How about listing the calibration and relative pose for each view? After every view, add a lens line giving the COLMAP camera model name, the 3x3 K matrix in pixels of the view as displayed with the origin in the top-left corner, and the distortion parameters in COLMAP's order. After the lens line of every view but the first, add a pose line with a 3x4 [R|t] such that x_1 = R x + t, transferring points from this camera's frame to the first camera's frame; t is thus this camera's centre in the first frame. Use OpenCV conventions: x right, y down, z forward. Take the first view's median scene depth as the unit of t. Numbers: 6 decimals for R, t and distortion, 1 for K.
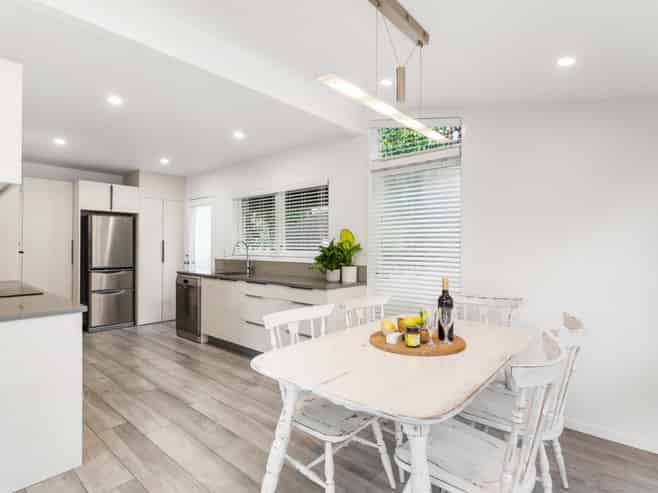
lens RADIAL K [[354.4, 0, 329.0], [0, 354.4, 246.5], [0, 0, 1]] dist [-0.000646, -0.000083]
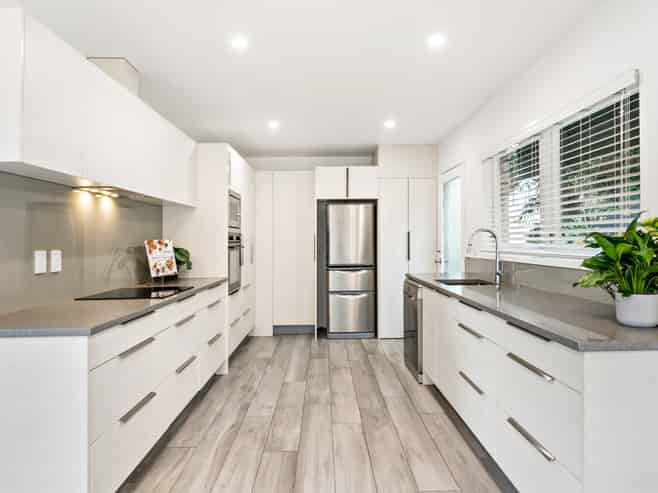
lens RADIAL K [[411.0, 0, 329.0], [0, 411.0, 246.5], [0, 0, 1]] dist [-0.000802, -0.000530]
pose [[0.666727, -0.003612, -0.745294, 0.087056], [0.017169, 0.999797, 0.010514, 0.003123], [0.745104, -0.019806, 0.666654, 0.327676]]
